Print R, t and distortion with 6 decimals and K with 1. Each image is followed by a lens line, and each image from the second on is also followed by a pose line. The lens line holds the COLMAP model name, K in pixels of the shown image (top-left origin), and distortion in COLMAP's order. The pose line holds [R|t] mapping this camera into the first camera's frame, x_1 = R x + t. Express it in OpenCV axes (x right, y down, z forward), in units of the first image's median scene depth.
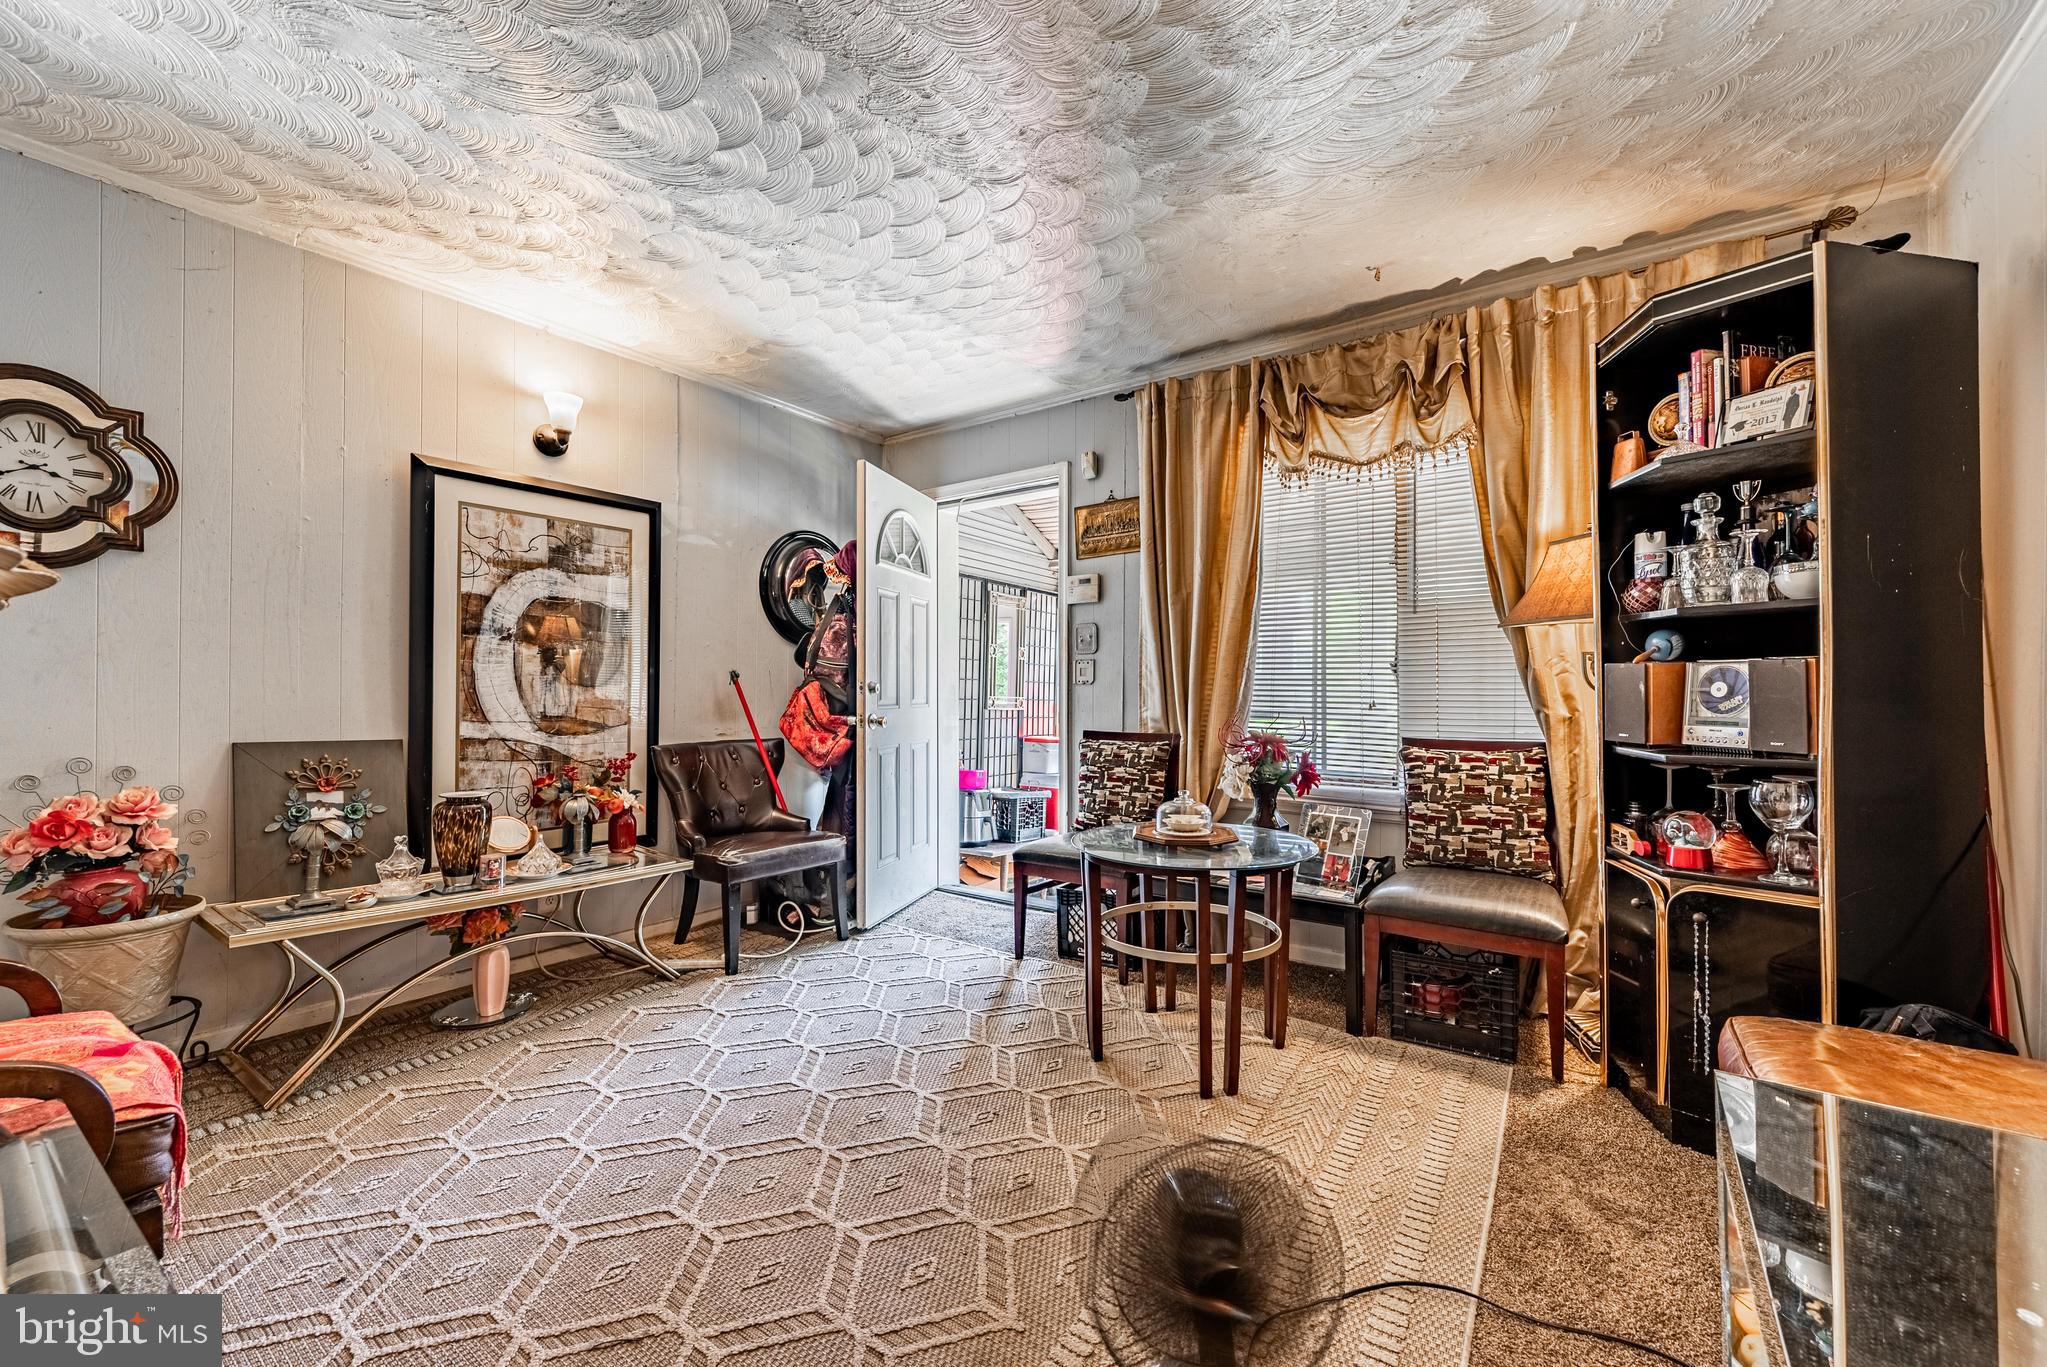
lens RADIAL K [[807.4, 0, 1022.9], [0, 807.4, 686.5], [0, 0, 1]] dist [-0.000524, 0.000201]
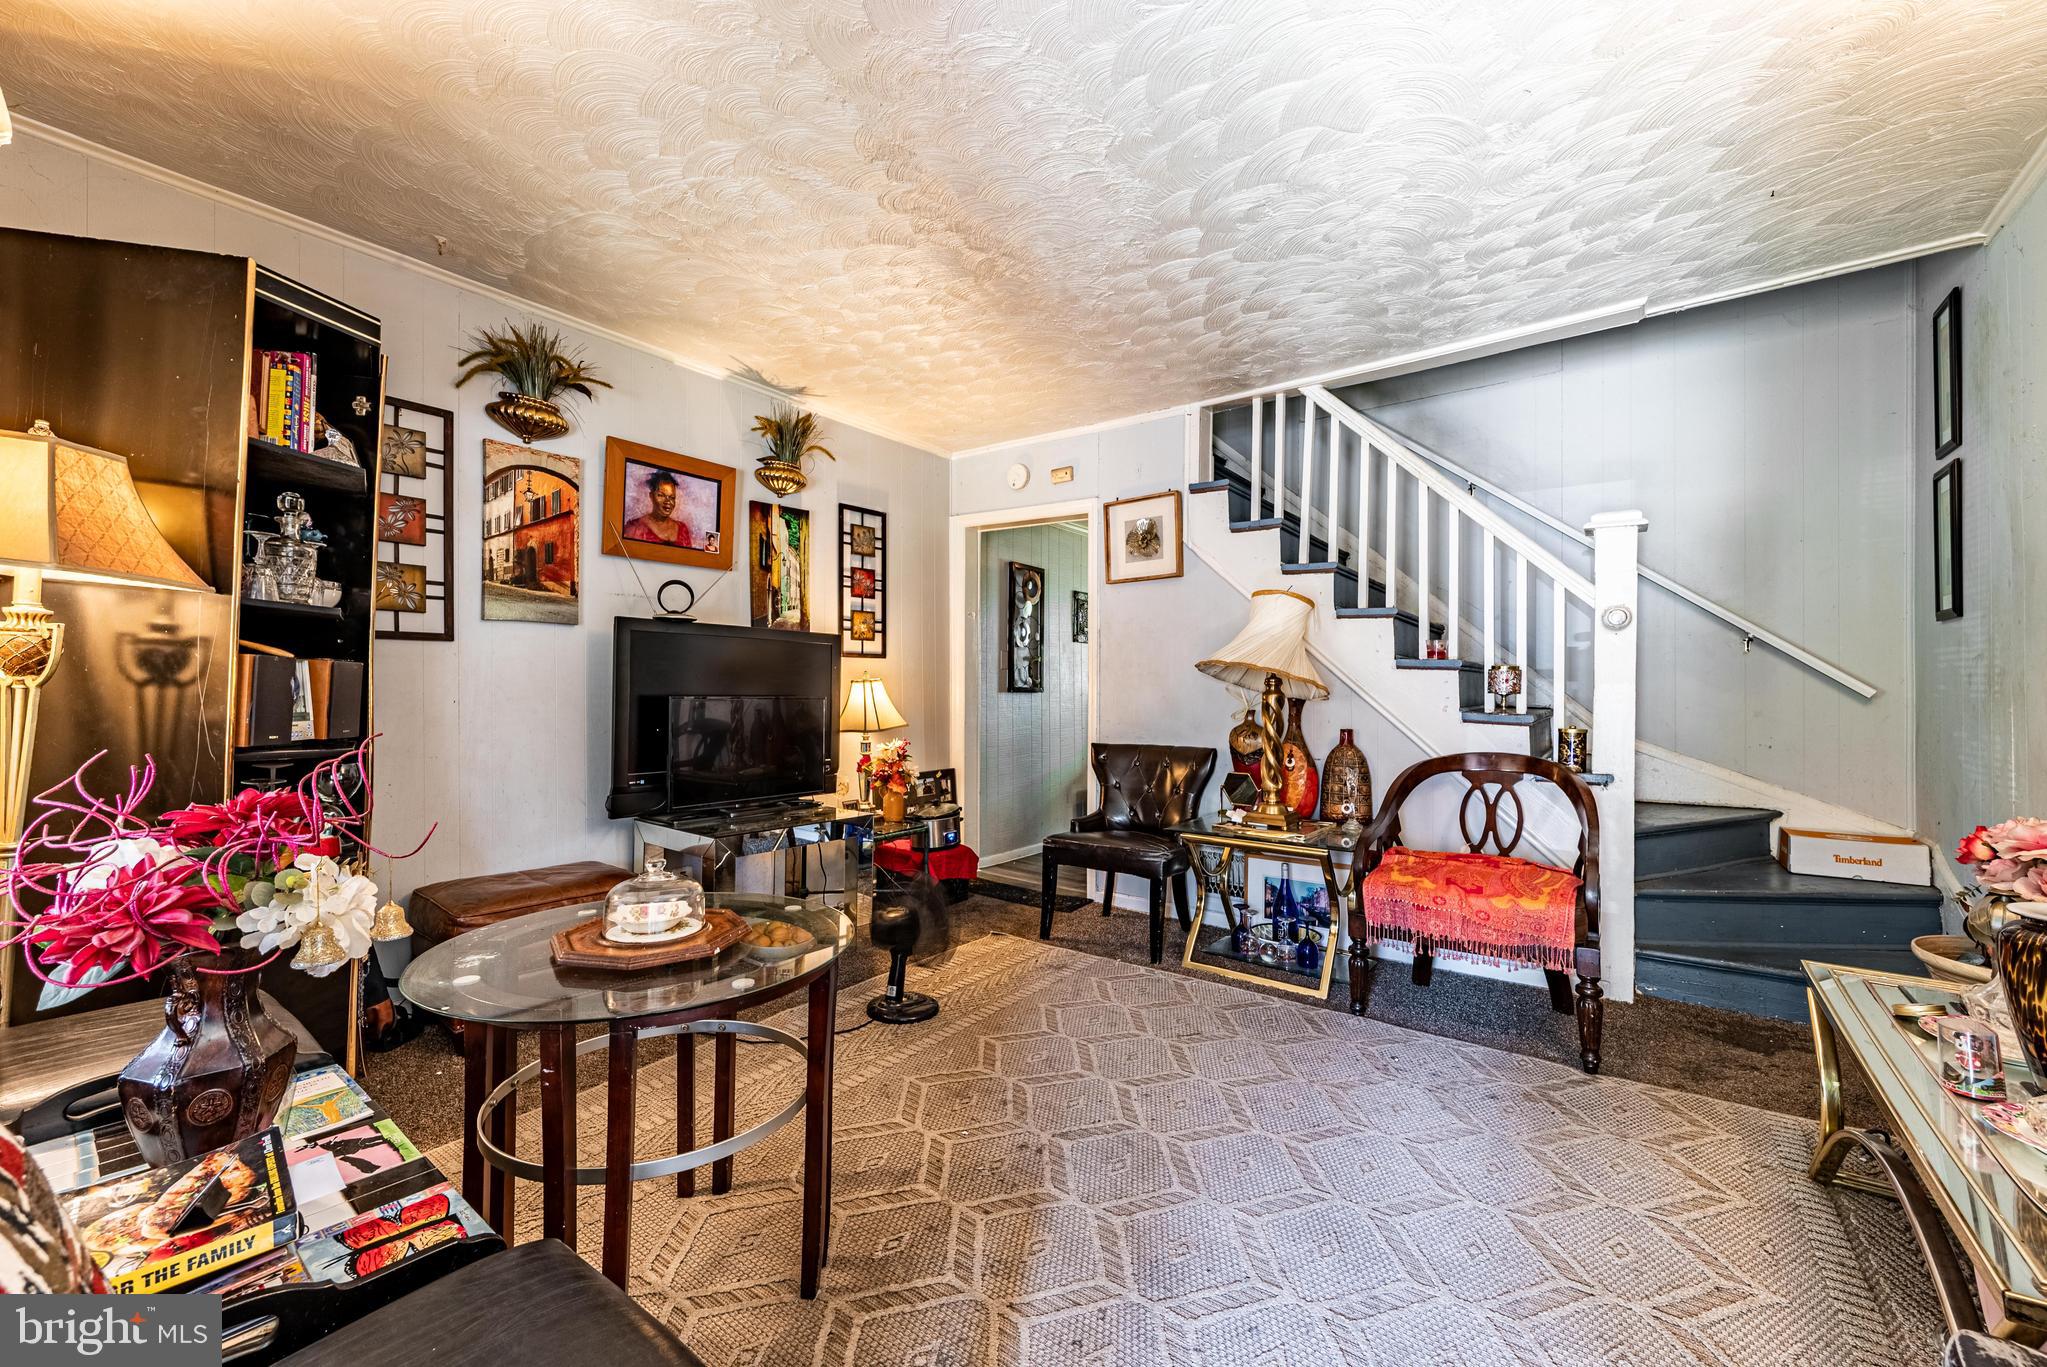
lens RADIAL K [[807.4, 0, 1022.9], [0, 807.4, 686.5], [0, 0, 1]] dist [-0.000524, 0.000201]
pose [[-0.999700, -0.006911, 0.023487, -0.066929], [-0.007087, 0.999947, -0.007411, 0.003206], [-0.023434, -0.007575, -0.999697, 1.306421]]
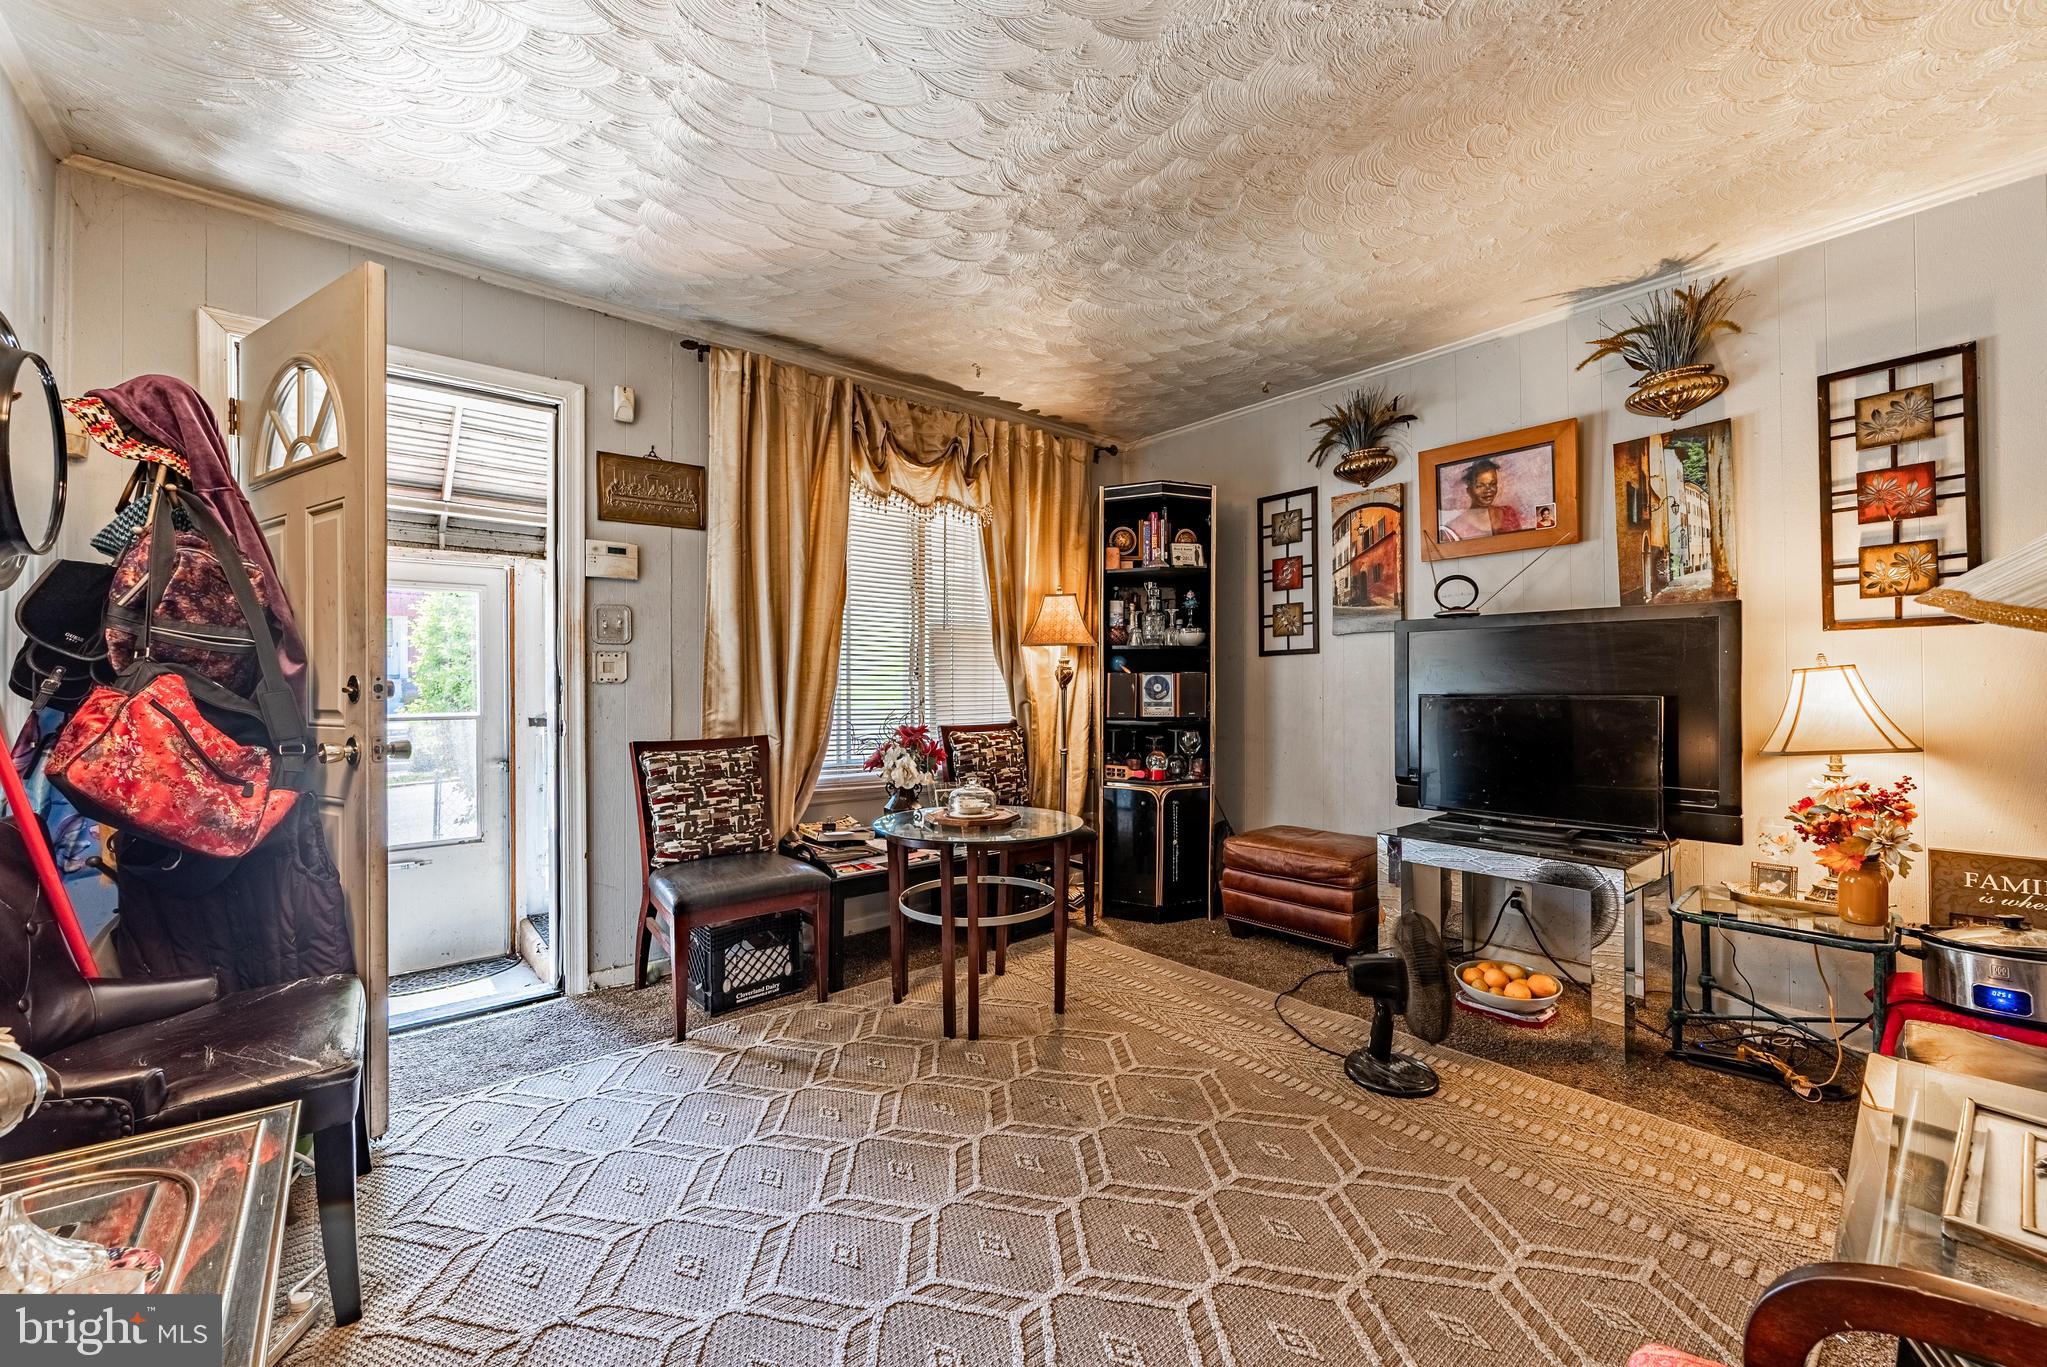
lens RADIAL K [[807.4, 0, 1022.9], [0, 807.4, 686.5], [0, 0, 1]] dist [-0.000524, 0.000201]
pose [[0.255074, 0.001315, 0.966921, -0.724160], [0.000779, 0.999998, -0.001565, 0.002523], [-0.966921, 0.001152, 0.255073, 0.531632]]
